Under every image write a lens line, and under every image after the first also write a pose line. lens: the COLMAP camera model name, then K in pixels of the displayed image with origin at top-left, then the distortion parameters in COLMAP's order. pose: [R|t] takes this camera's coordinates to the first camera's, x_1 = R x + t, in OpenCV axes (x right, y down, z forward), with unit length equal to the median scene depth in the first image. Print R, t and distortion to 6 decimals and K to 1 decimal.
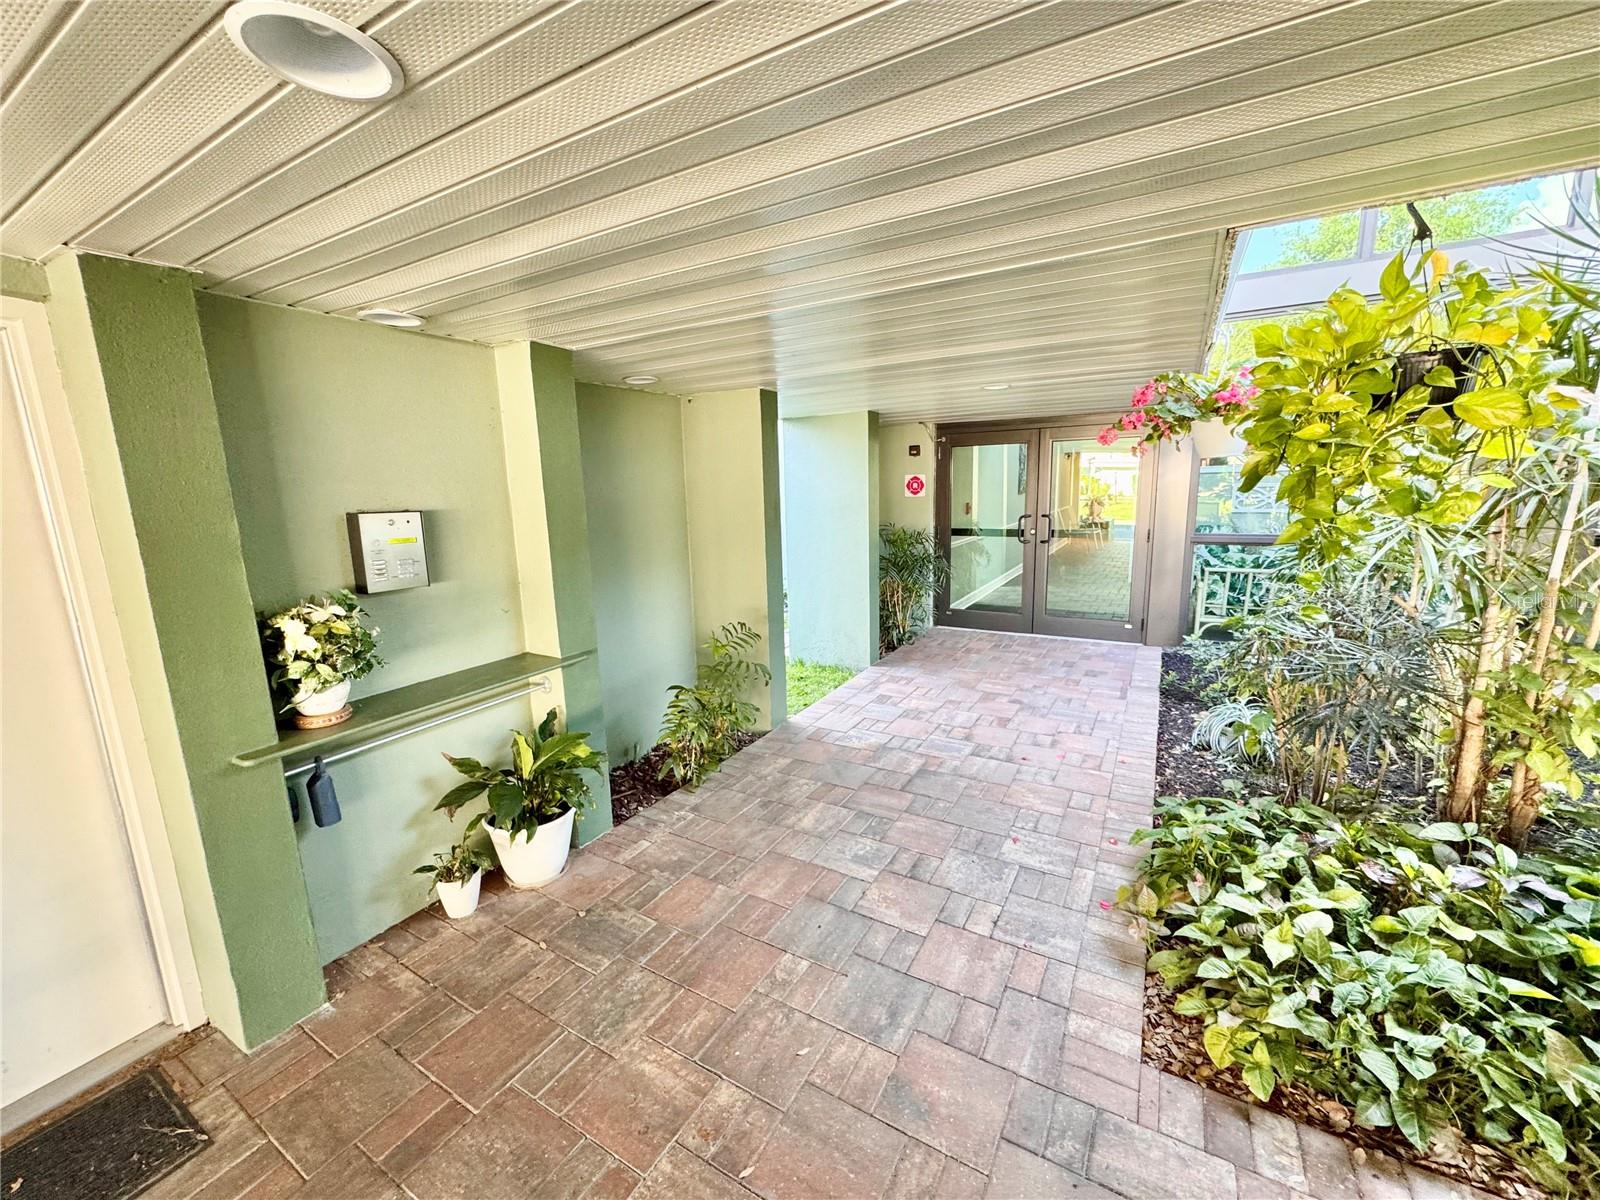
lens RADIAL K [[639.3, 0, 797.8], [0, 639.3, 601.6], [0, 0, 1]] dist [-0.005011, 0.001202]
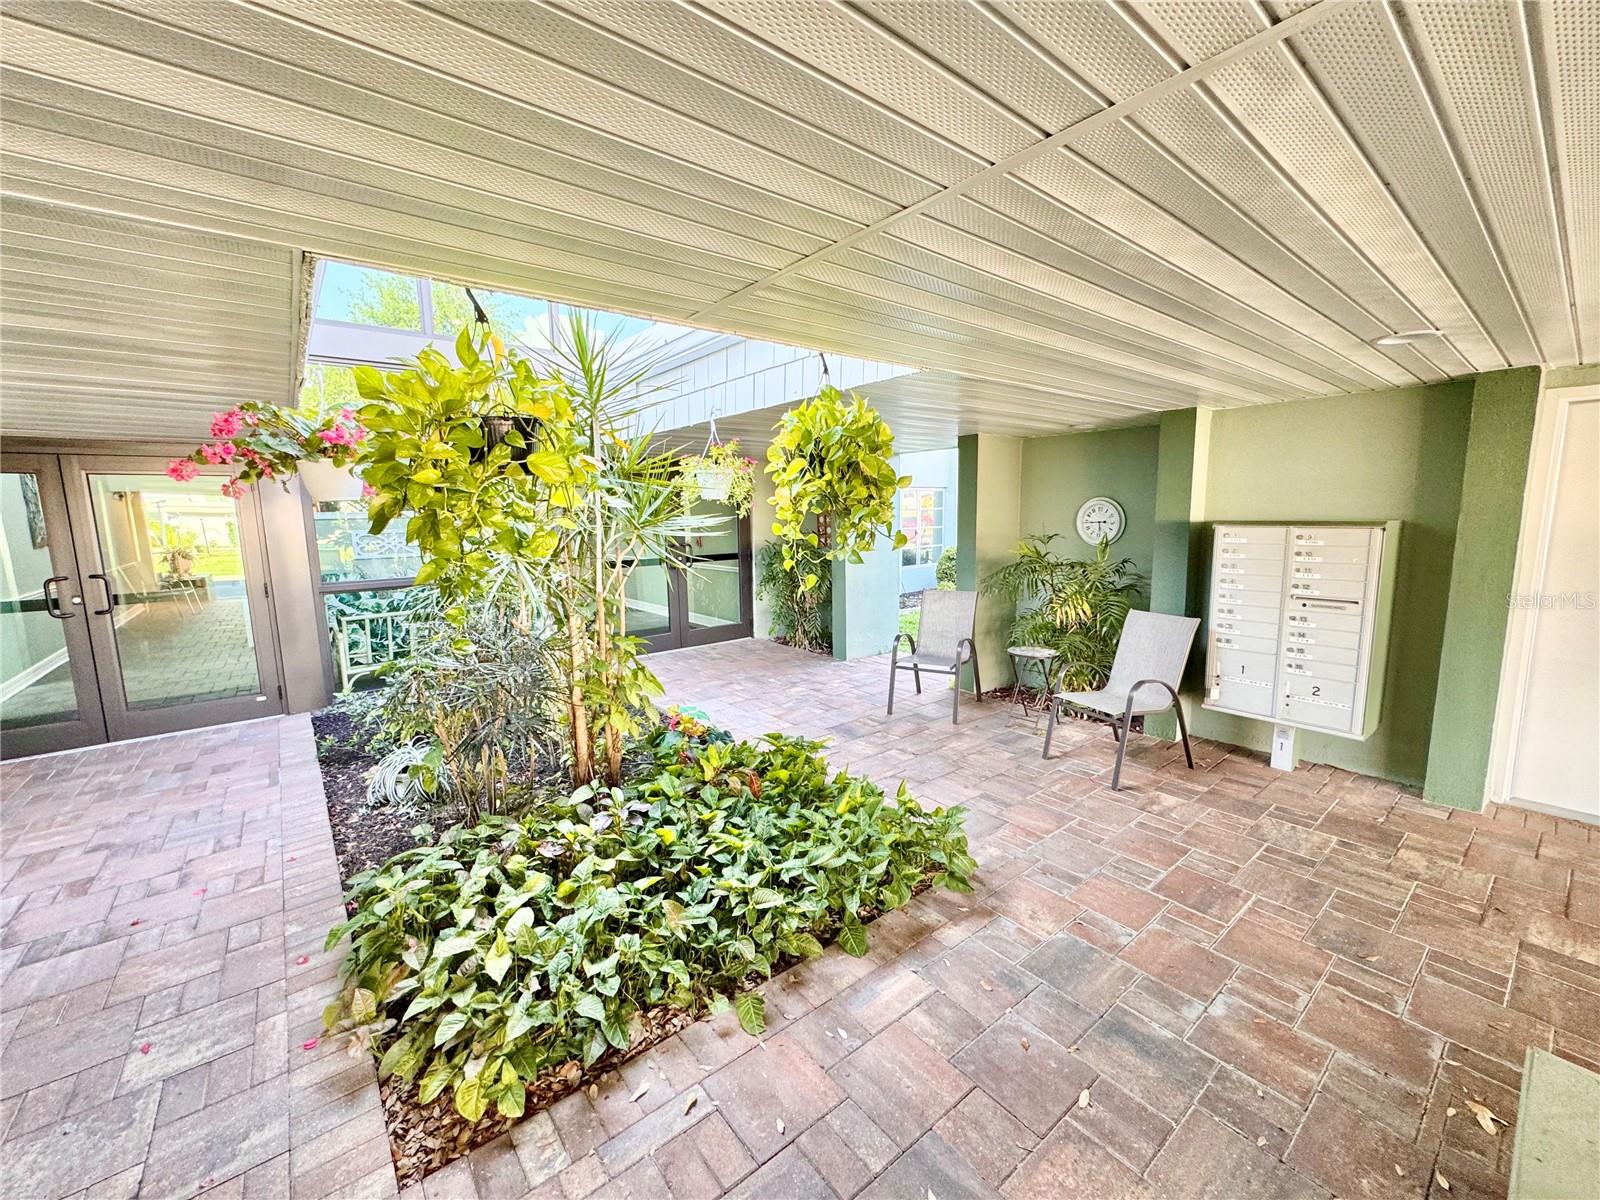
lens RADIAL K [[639.3, 0, 797.8], [0, 639.3, 601.6], [0, 0, 1]] dist [-0.005011, 0.001202]
pose [[0.359157, -0.108202, 0.926984, 0.017867], [0.176130, 0.983267, 0.046531, -0.003333], [-0.916507, 0.146558, 0.372204, 0.055328]]
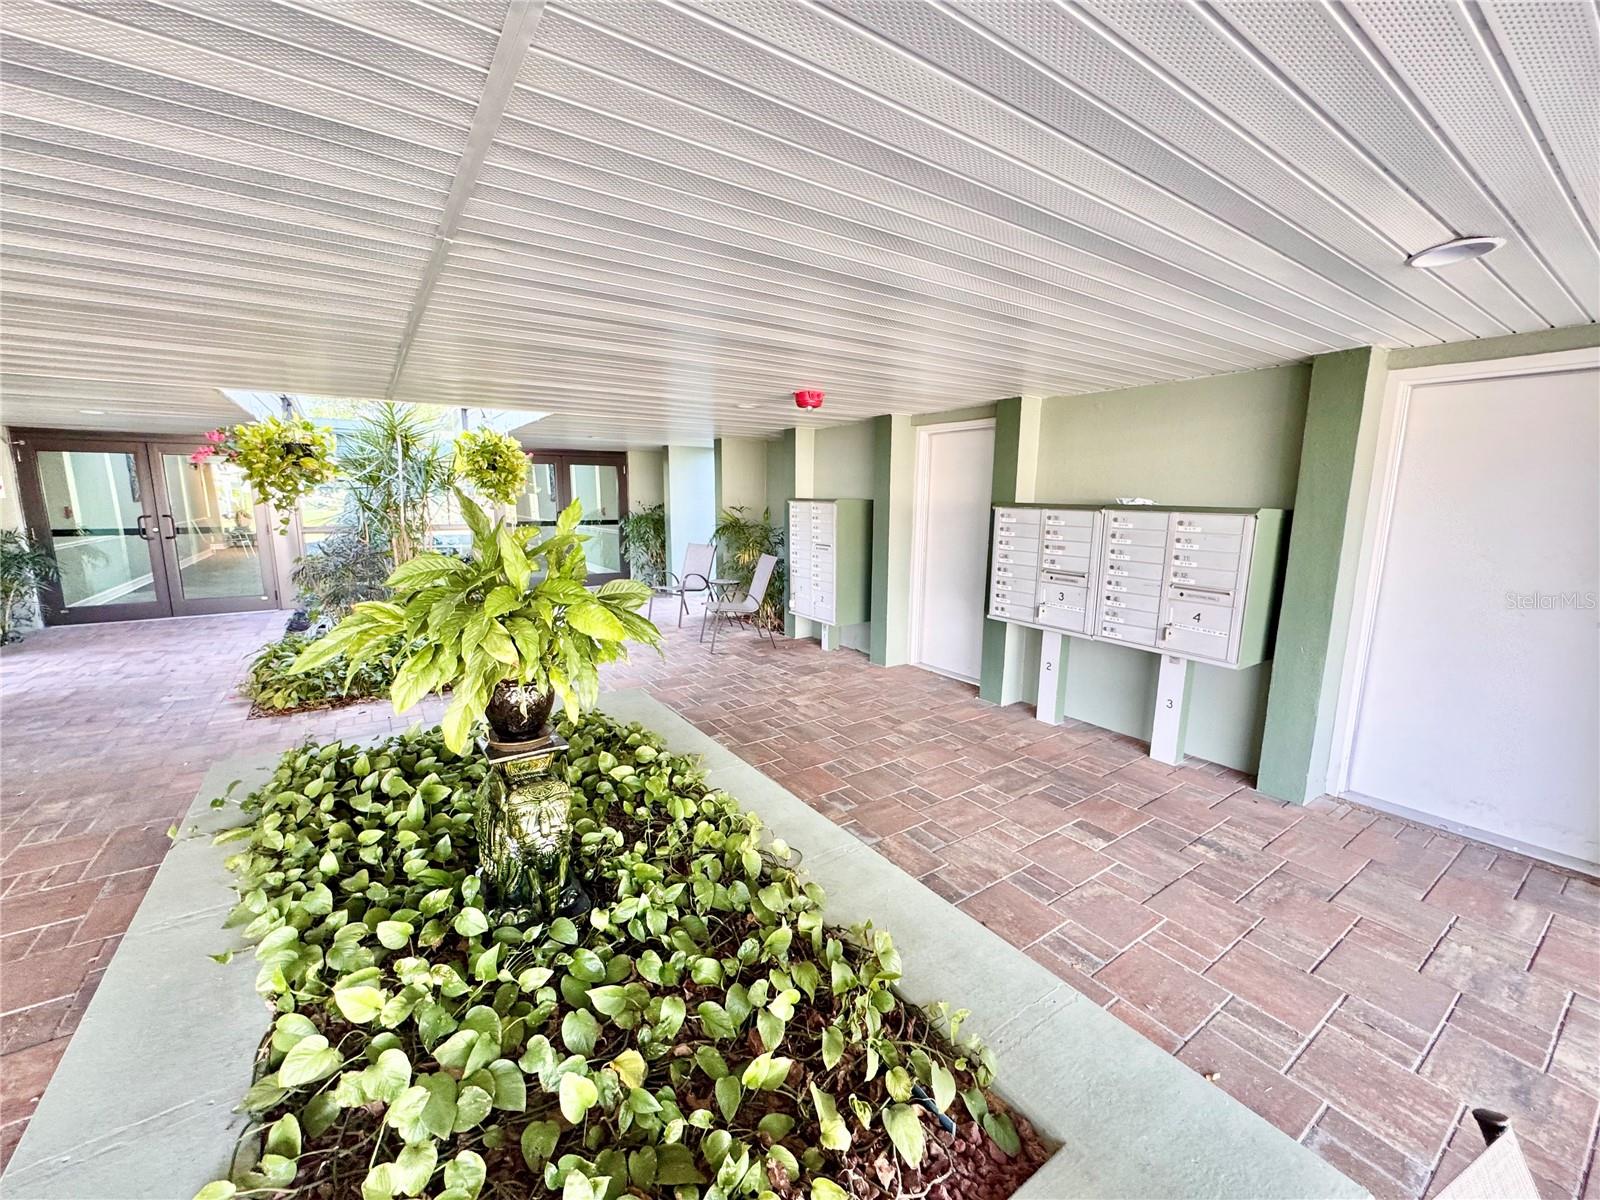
lens RADIAL K [[640.7, 0, 800.0], [0, 640.7, 600.0], [0, 0, 1]] dist [0.000685, 0.000481]
pose [[0.430840, -0.118102, 0.894667, -0.535139], [0.146179, 0.987440, 0.059954, 0.332916], [-0.890510, 0.104950, 0.442693, -1.571646]]
